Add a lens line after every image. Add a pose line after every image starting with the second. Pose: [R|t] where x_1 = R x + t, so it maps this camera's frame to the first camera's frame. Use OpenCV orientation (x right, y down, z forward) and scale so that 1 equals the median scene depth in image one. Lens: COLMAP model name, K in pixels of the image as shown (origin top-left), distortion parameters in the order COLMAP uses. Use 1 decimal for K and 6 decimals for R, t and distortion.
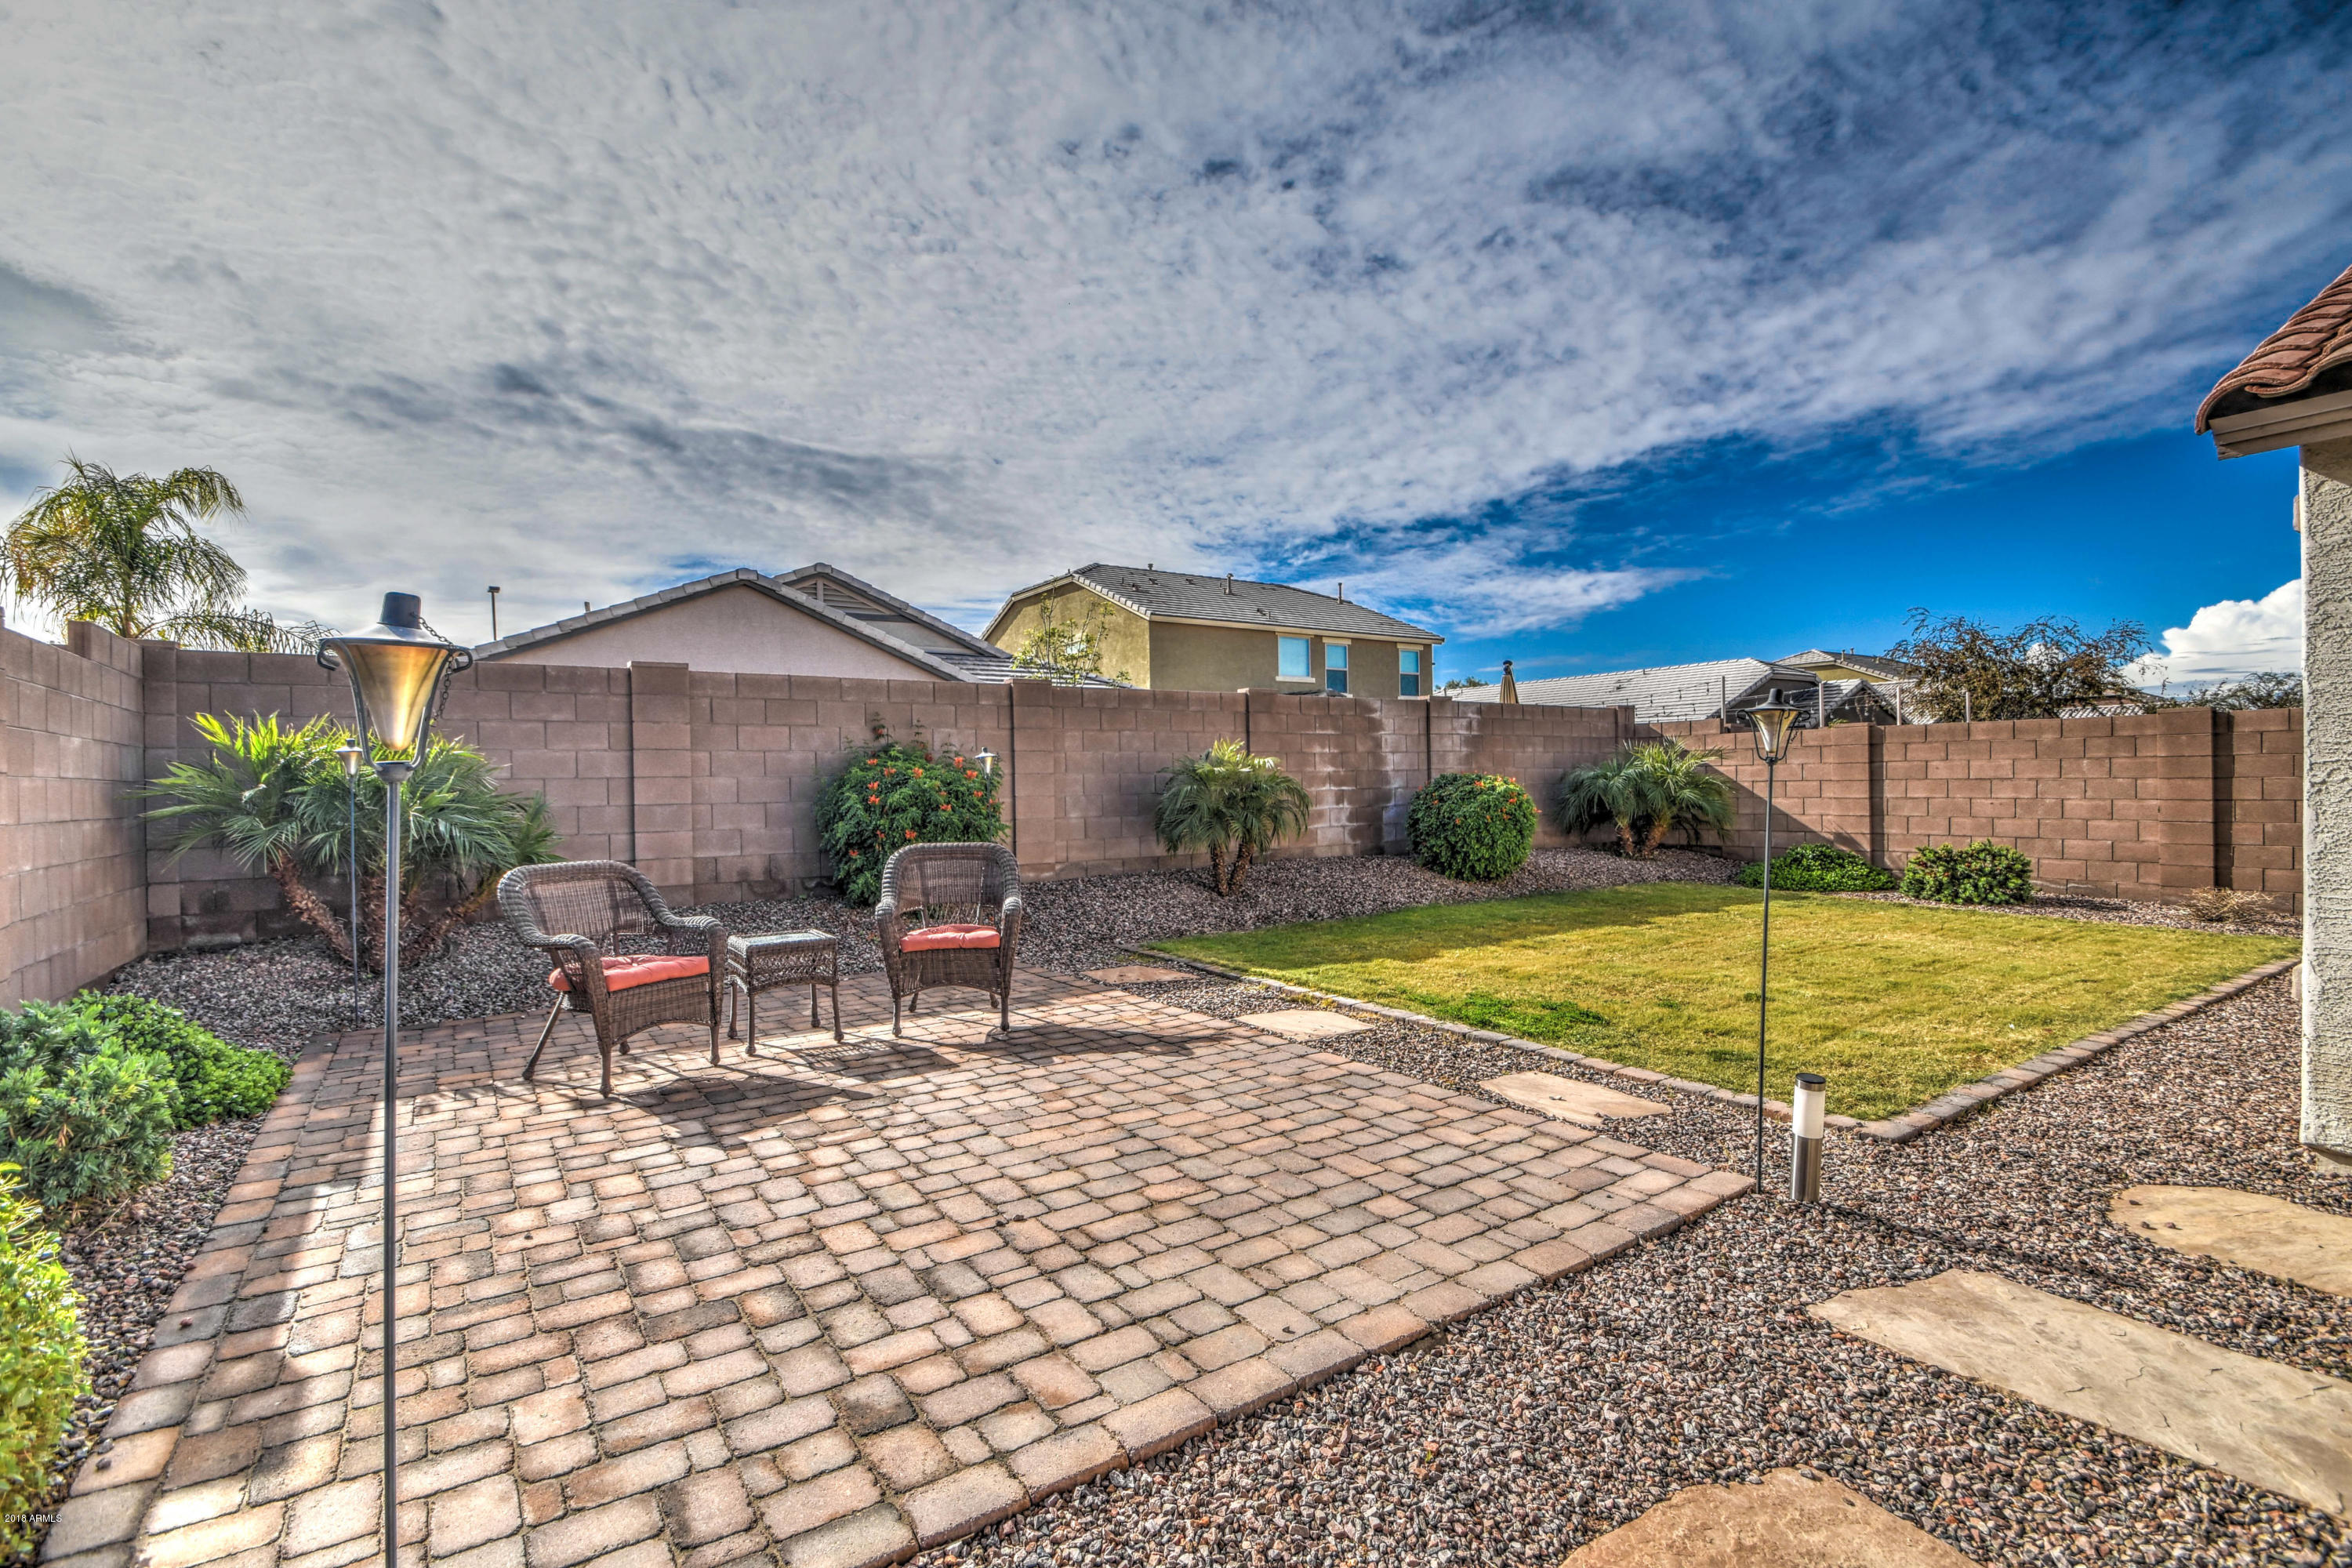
lens RADIAL K [[1049.2, 0, 1216.0], [0, 1049.2, 811.7], [0, 0, 1]] dist [0.000513, -0.008569]
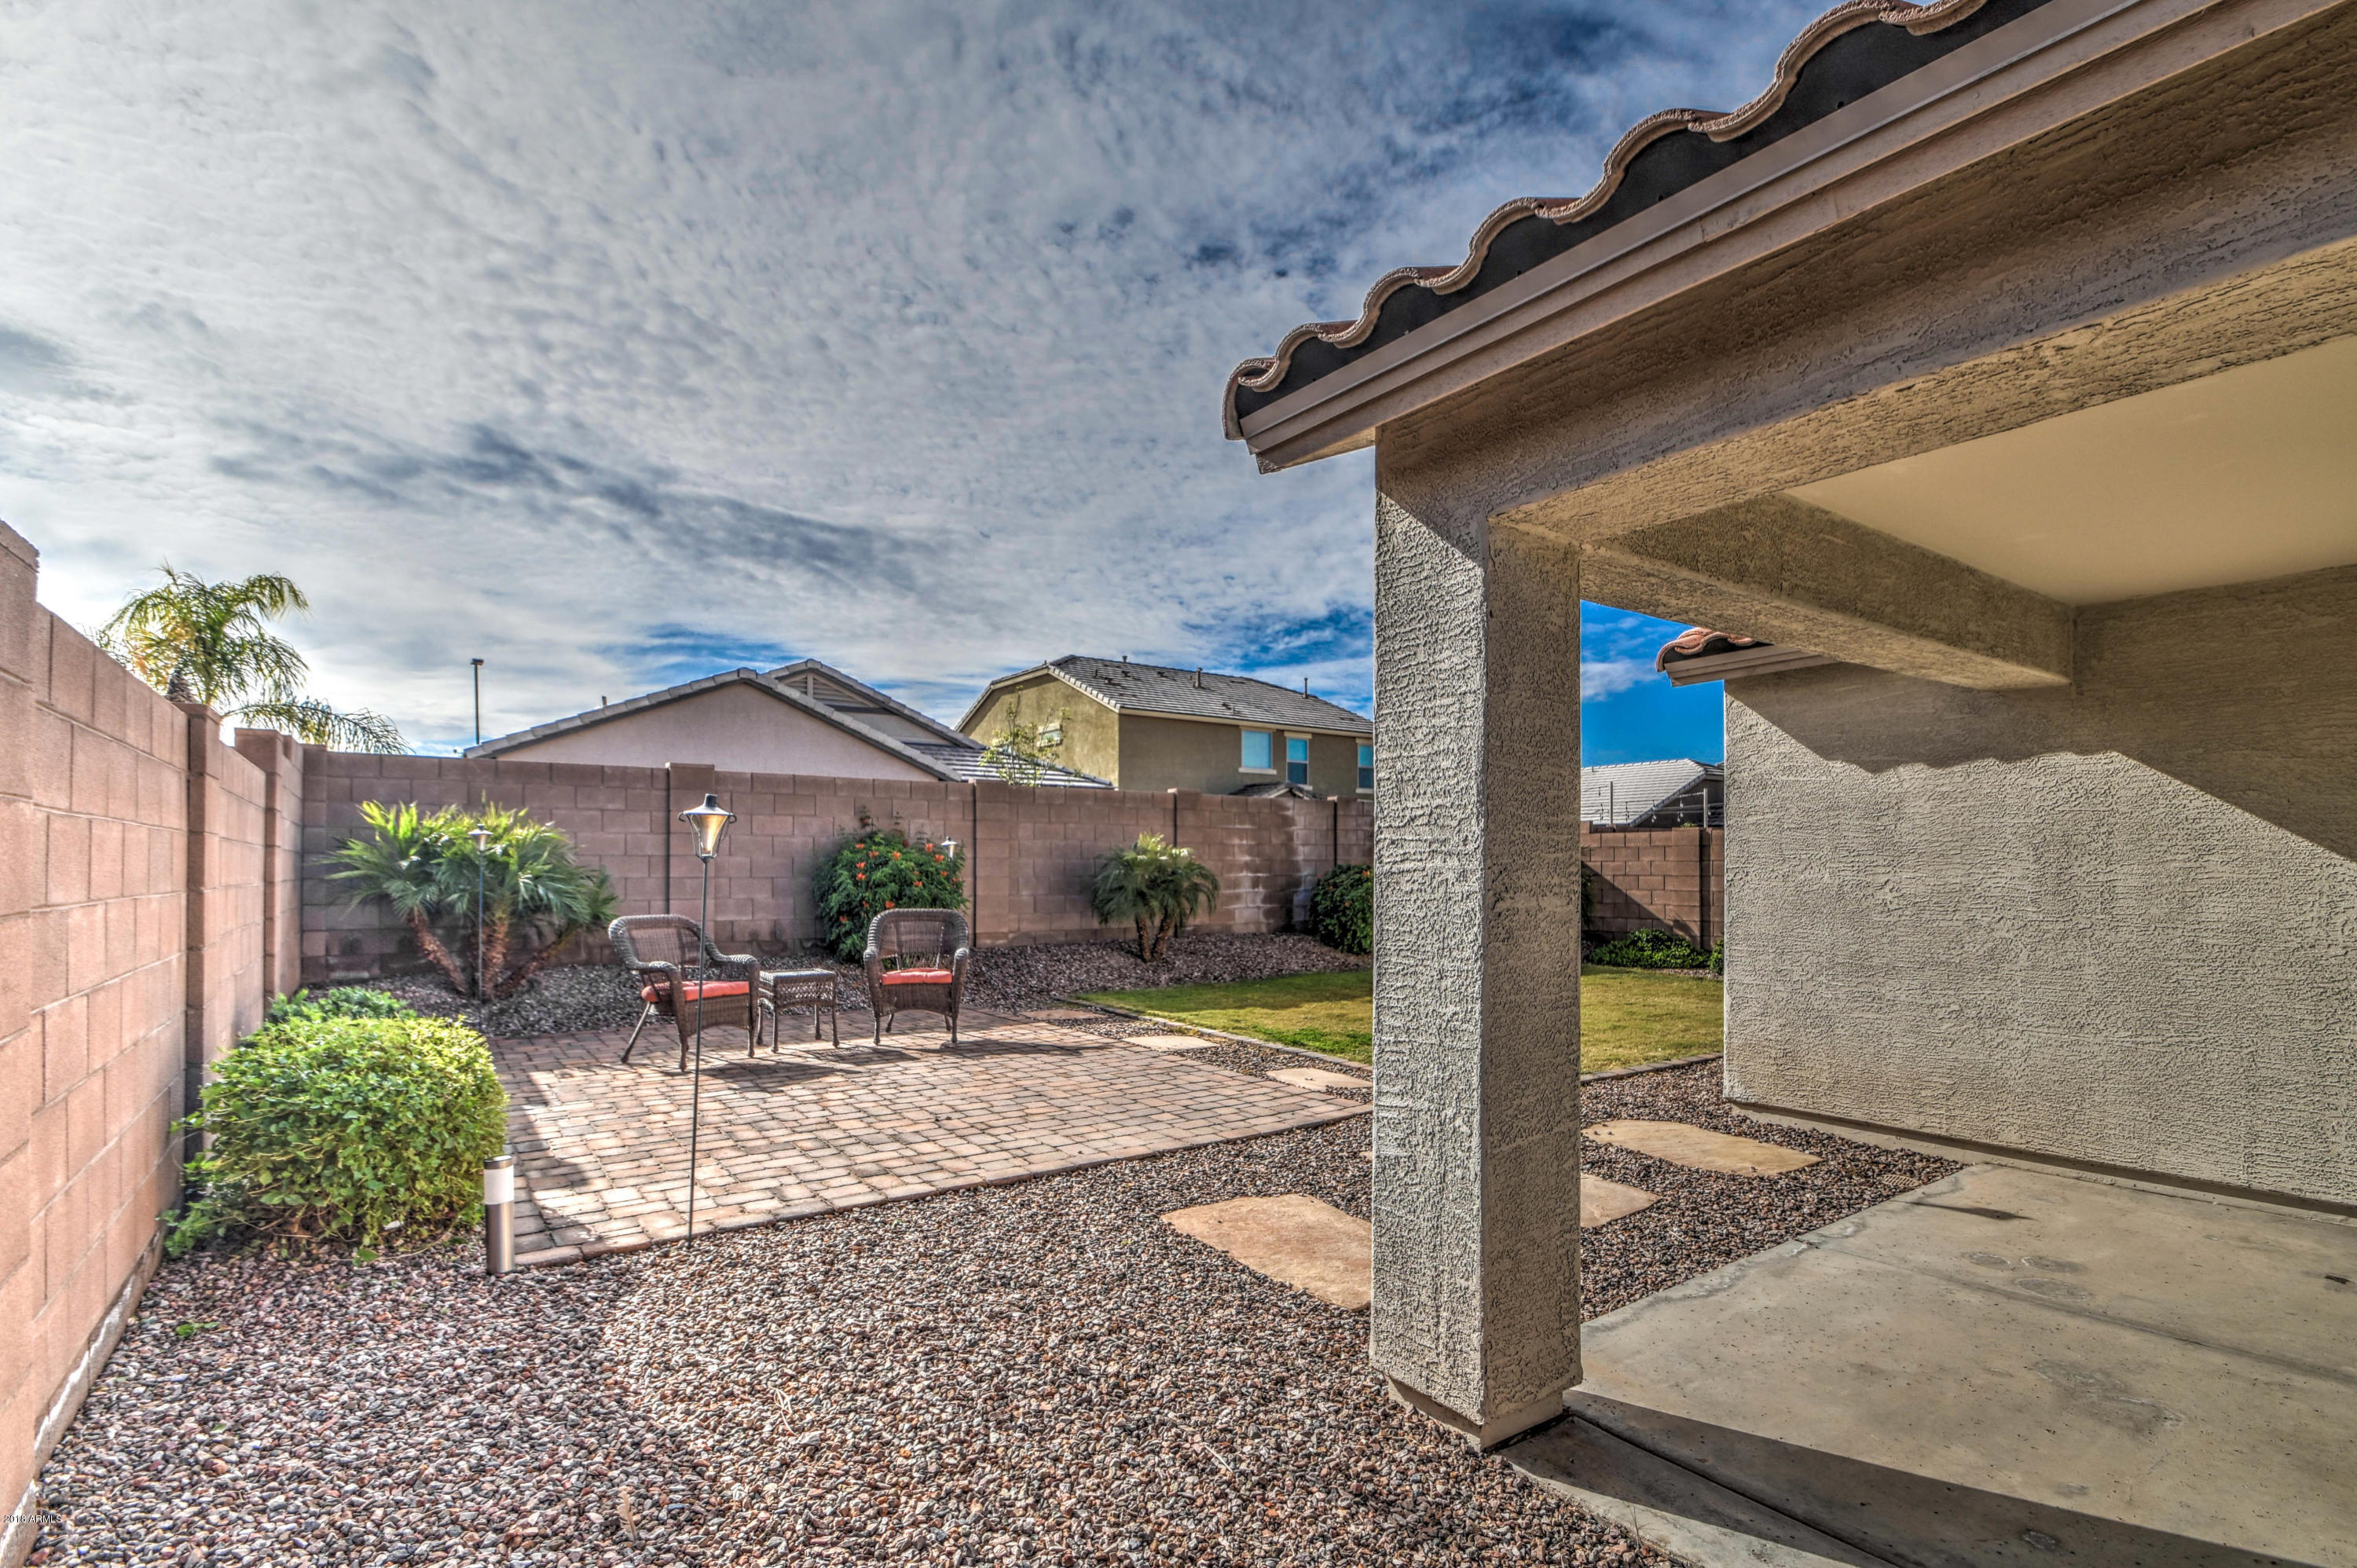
lens RADIAL K [[1128.4, 0, 1199.5], [0, 1128.4, 854.1], [0, 0, 1]] dist [0.001705, -0.008446]
pose [[0.999760, 0.017565, -0.013064, 0.083164], [-0.018074, 0.999040, -0.039914, 0.006999], [0.012350, 0.040140, 0.999118, -0.298611]]
